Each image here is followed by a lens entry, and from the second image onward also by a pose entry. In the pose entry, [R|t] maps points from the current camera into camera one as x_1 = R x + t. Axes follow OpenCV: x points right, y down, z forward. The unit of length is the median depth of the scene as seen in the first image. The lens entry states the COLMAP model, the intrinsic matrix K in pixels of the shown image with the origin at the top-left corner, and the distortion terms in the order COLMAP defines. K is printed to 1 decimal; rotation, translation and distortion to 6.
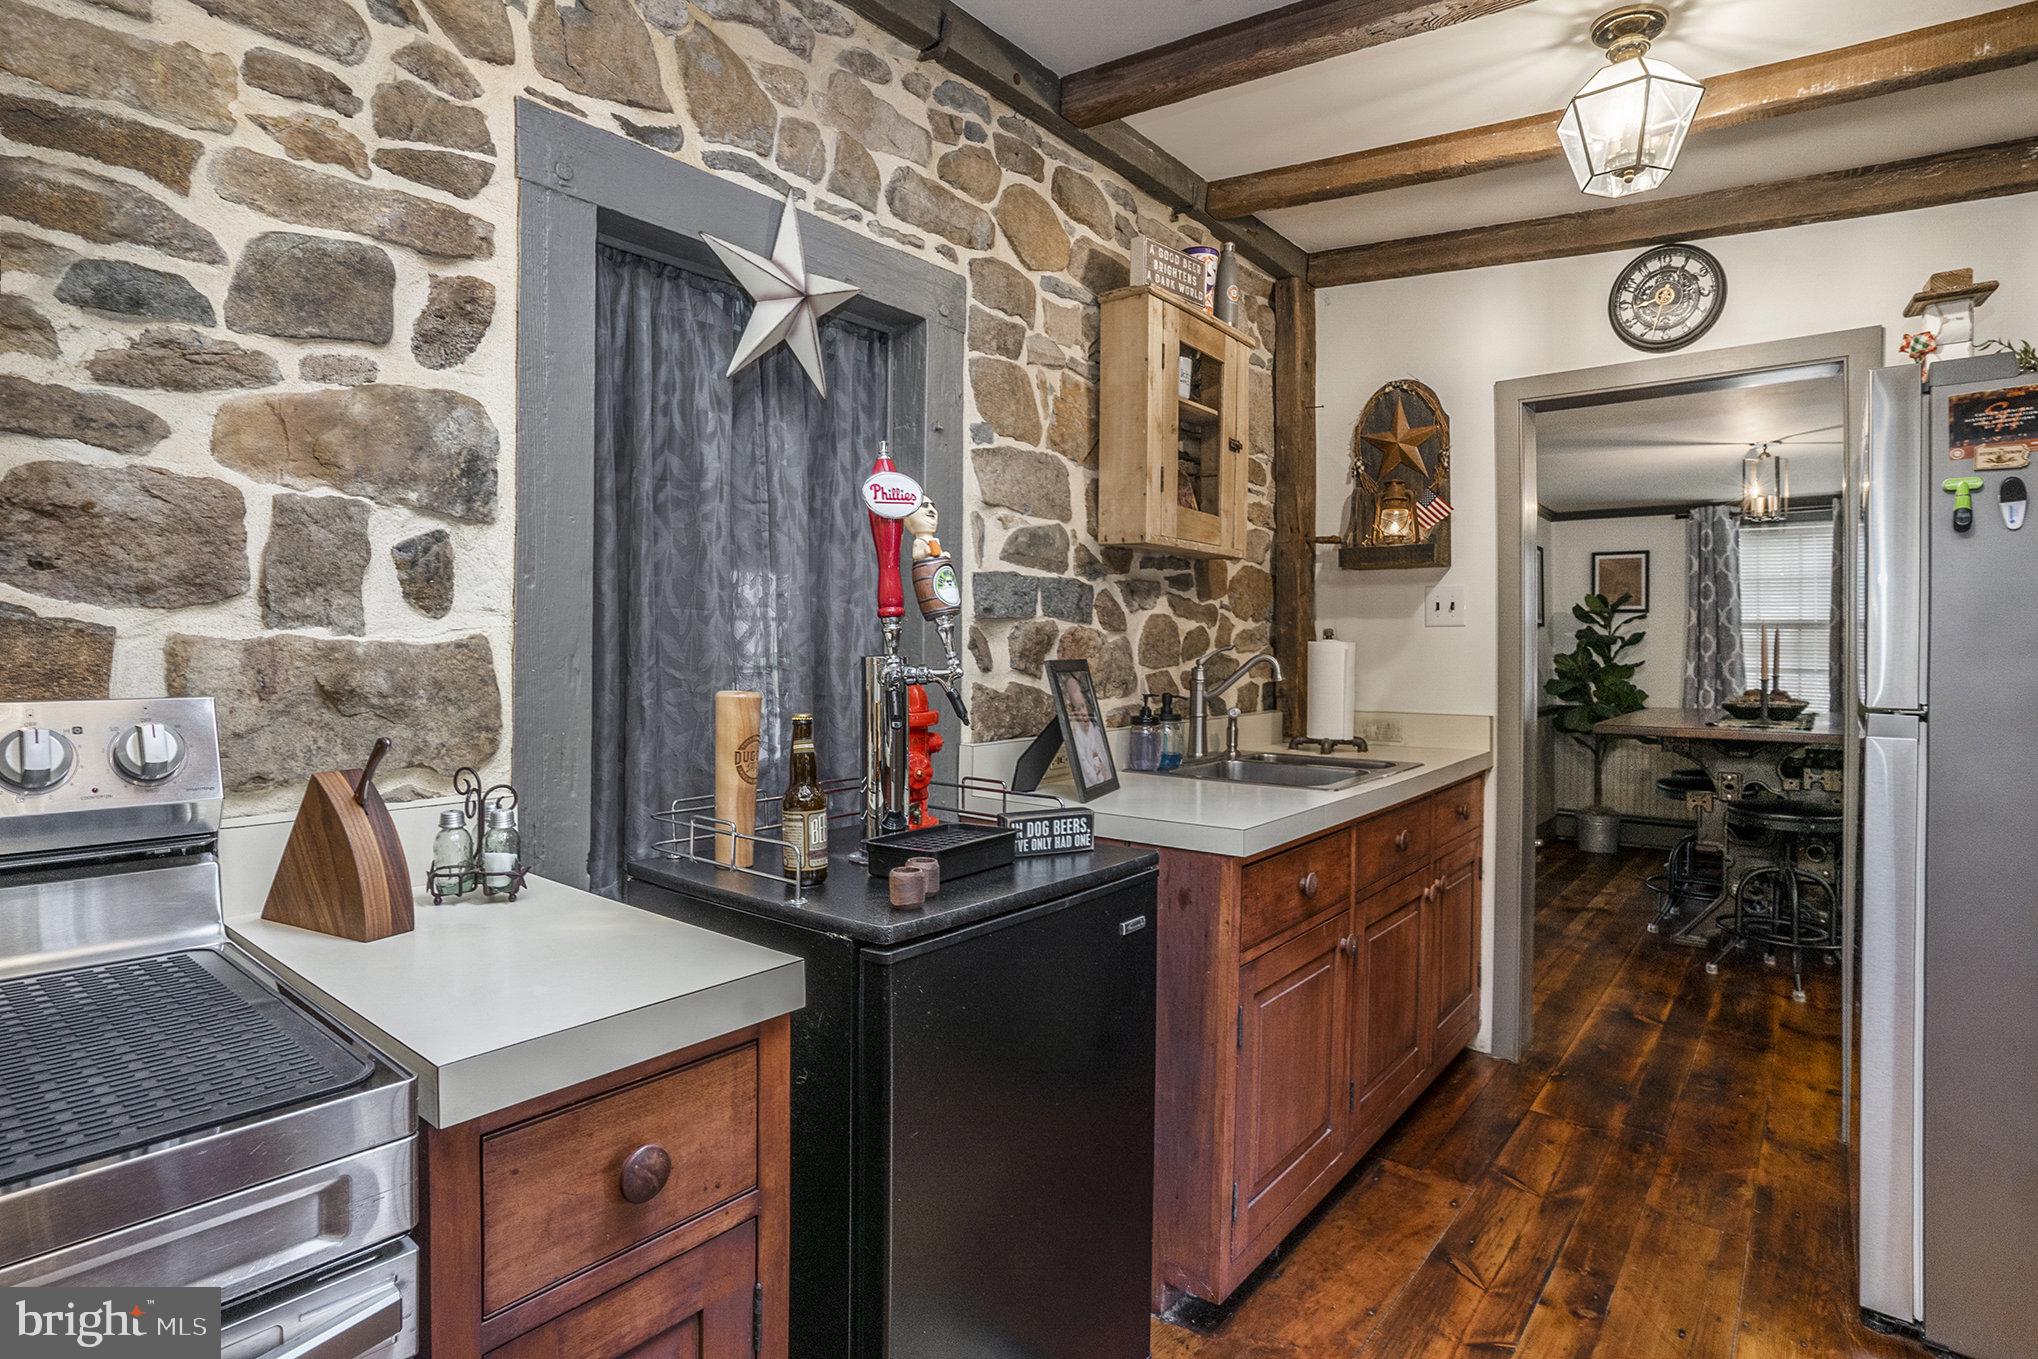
lens RADIAL K [[1042.8, 0, 1026.8], [0, 1042.8, 673.9], [0, 0, 1]] dist [-0.049174, 0.010723]
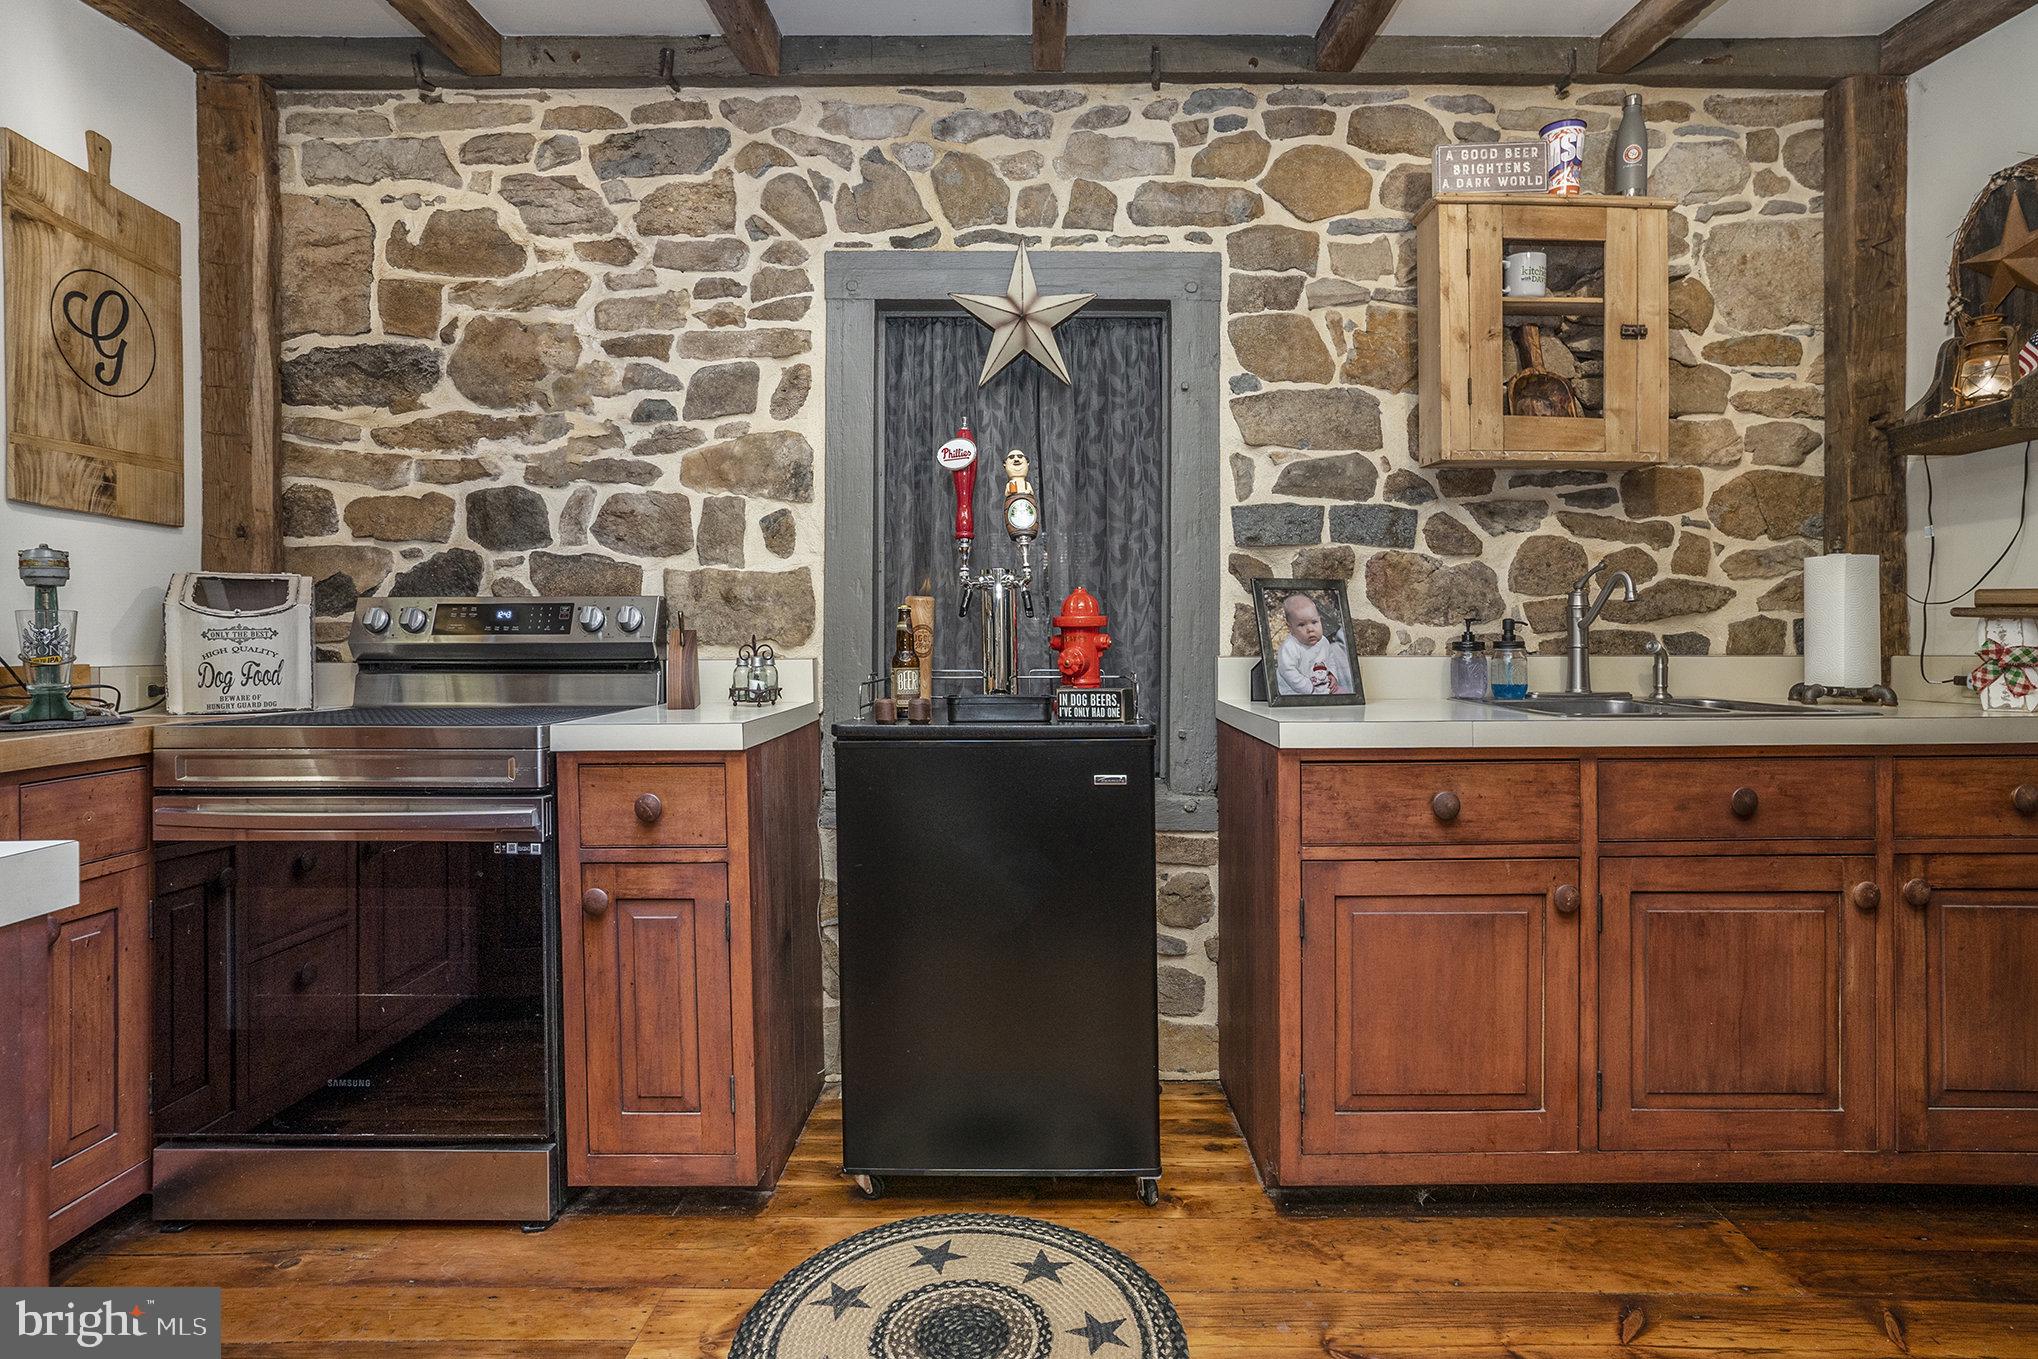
lens RADIAL K [[1025.1, 0, 1030.7], [0, 1025.1, 649.5], [0, 0, 1]] dist [-0.039619, 0.002756]
pose [[0.639269, 0.002803, -0.768978, 0.797991], [-0.014100, 0.999868, -0.008077, 0.084672], [0.768854, 0.016006, 0.639224, 0.140209]]
